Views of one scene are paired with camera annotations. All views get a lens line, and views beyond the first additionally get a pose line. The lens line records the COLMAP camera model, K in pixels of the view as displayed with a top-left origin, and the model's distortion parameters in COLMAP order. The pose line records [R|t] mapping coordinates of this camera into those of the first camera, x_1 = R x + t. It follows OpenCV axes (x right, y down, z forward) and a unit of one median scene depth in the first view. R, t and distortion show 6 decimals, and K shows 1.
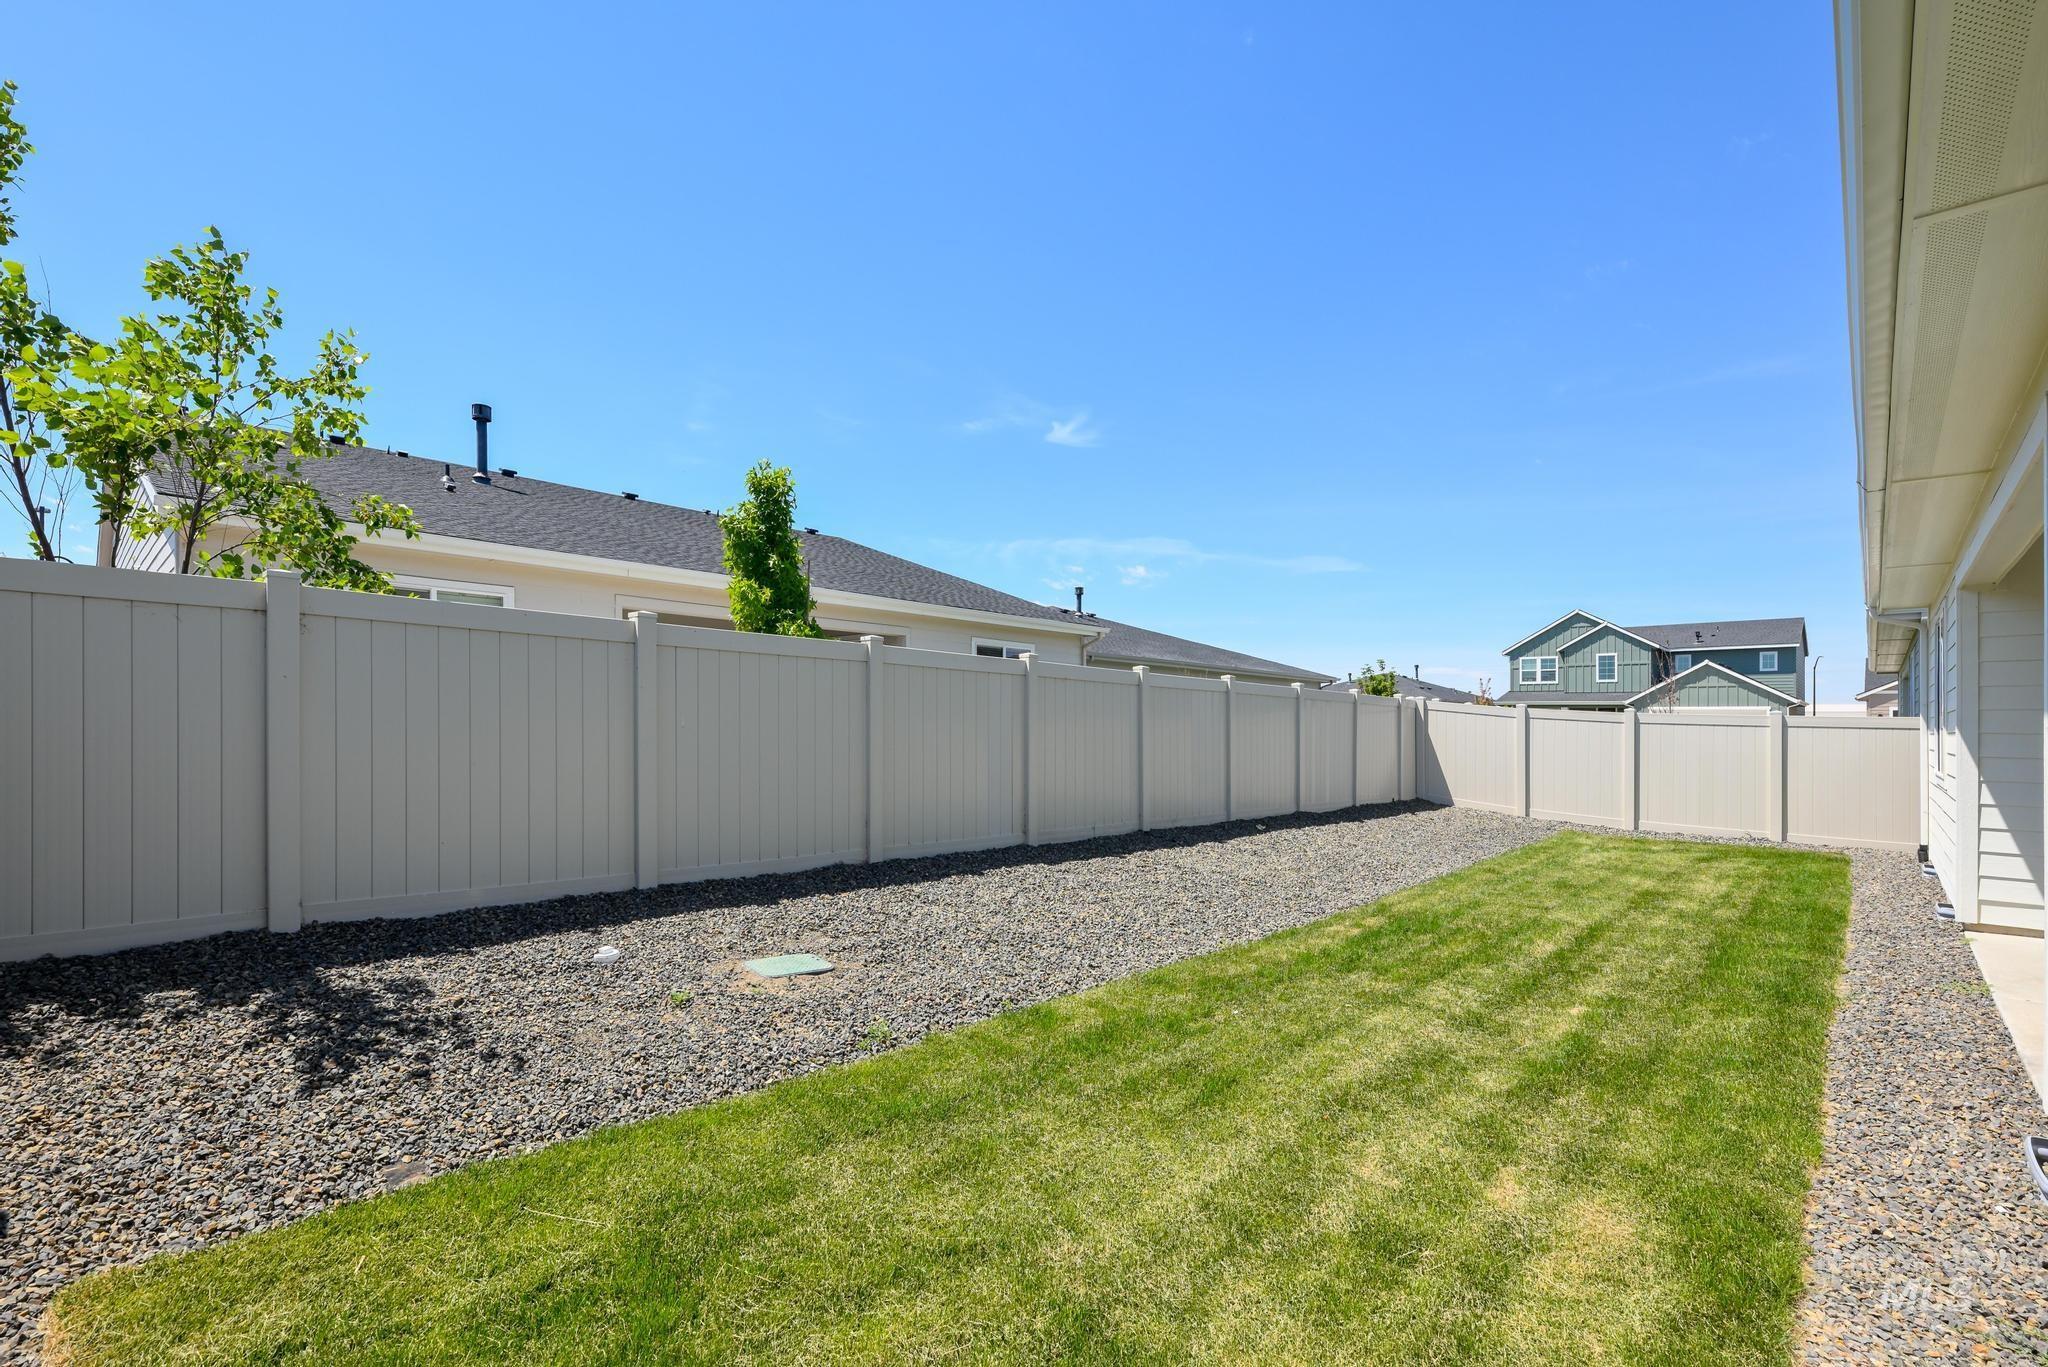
lens RADIAL K [[913.5, 0, 1031.5], [0, 913.5, 684.6], [0, 0, 1]] dist [-0.003434, -0.000209]
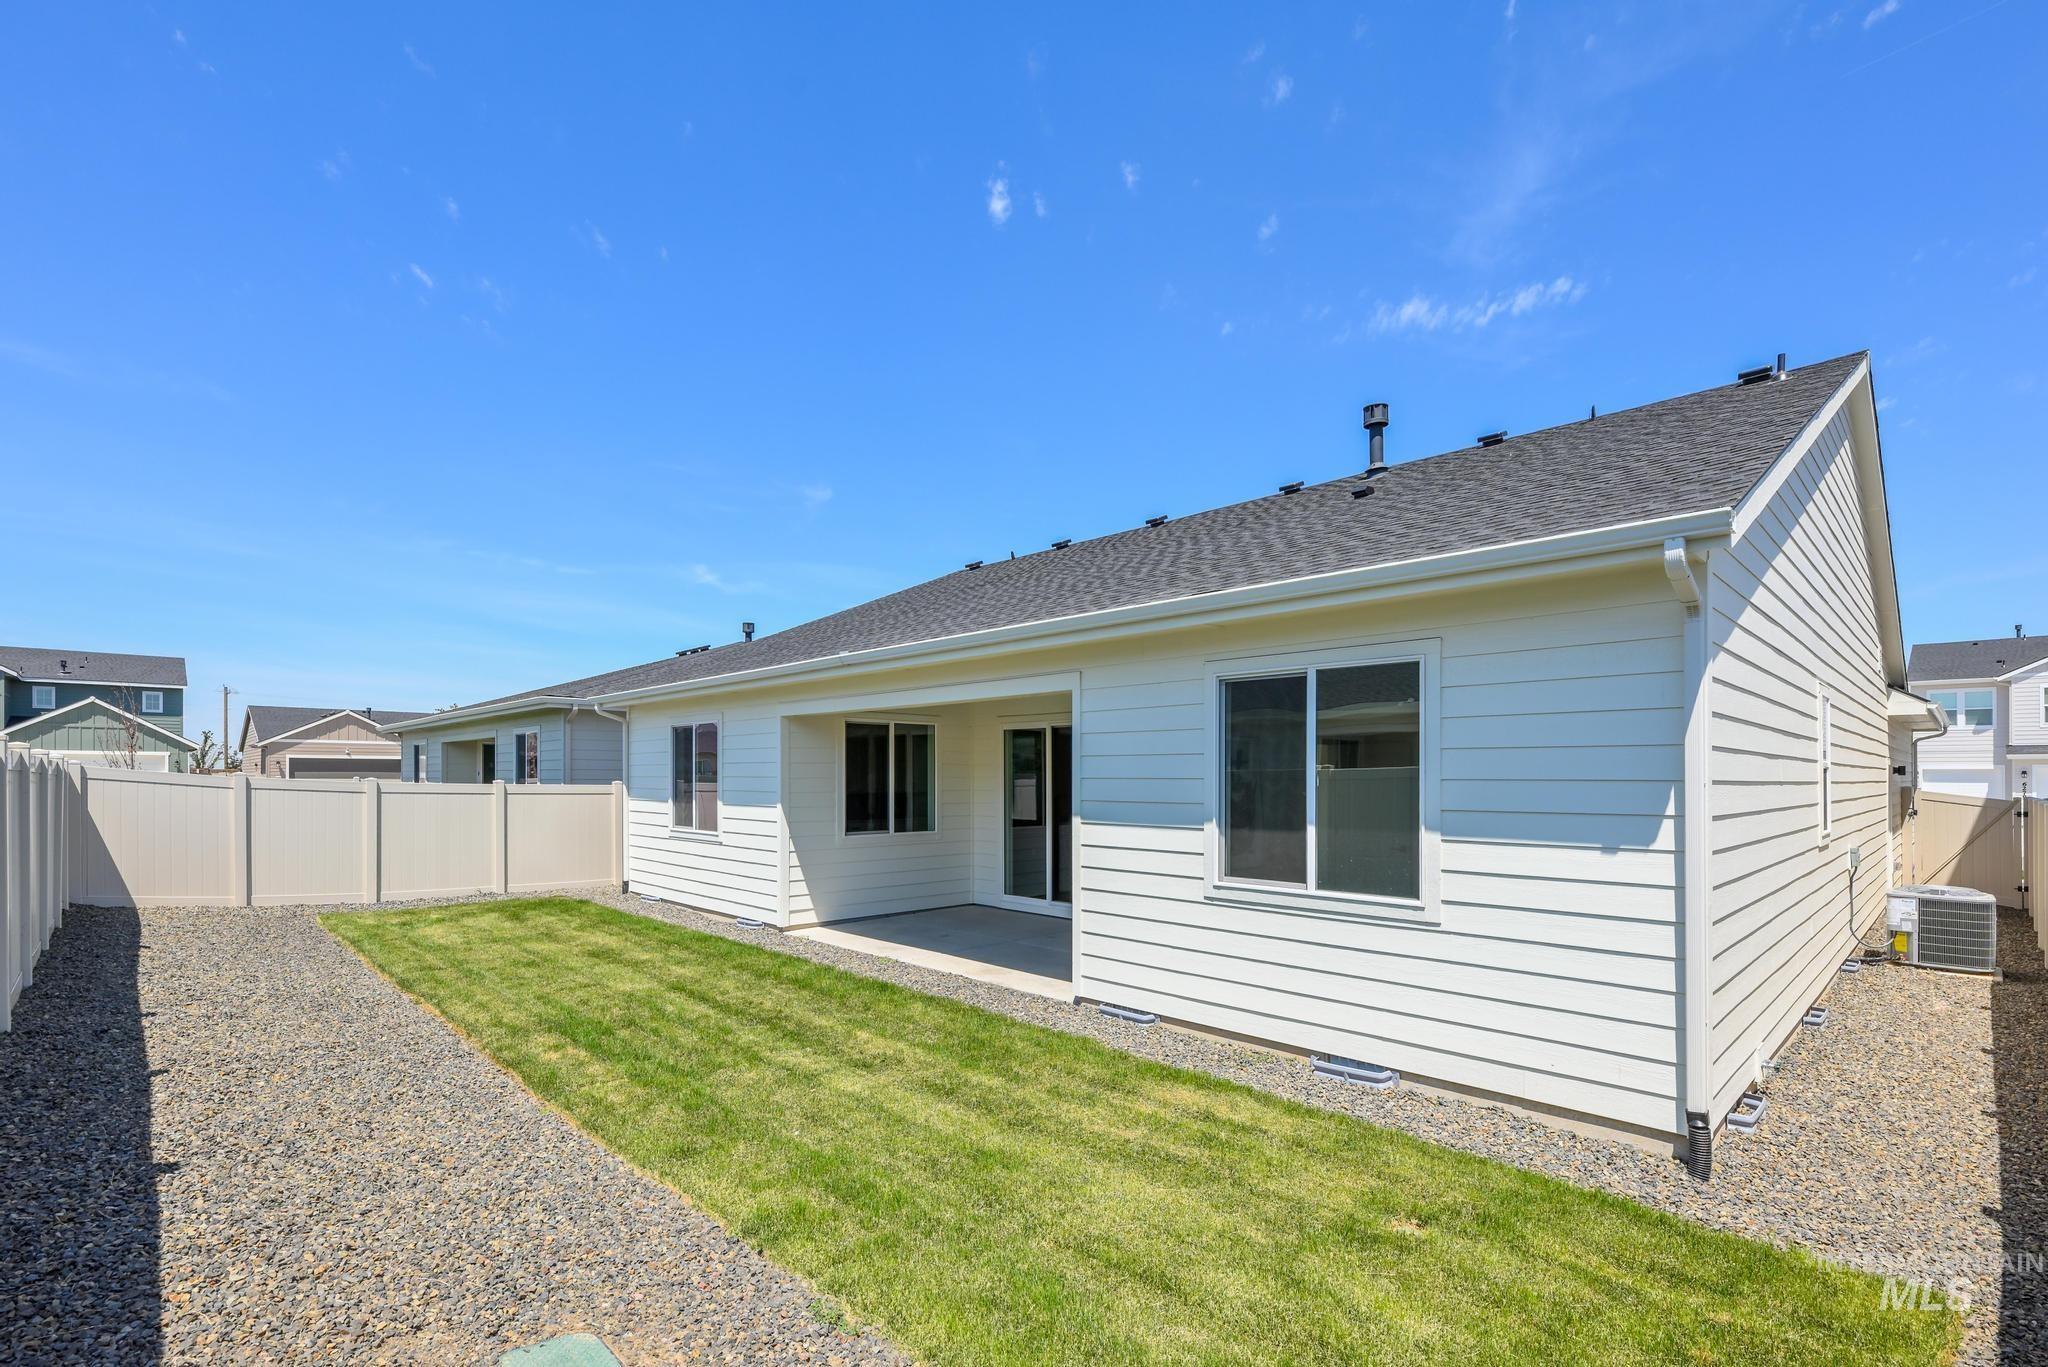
lens RADIAL K [[913.5, 0, 1044.1], [0, 913.5, 799.6], [0, 0, 1]] dist [-0.003434, -0.000209]
pose [[0.046467, -0.036819, 0.998241, -0.660100], [-0.046806, 0.998143, 0.038994, -0.052642], [-0.997823, -0.048535, 0.044657, 0.615601]]
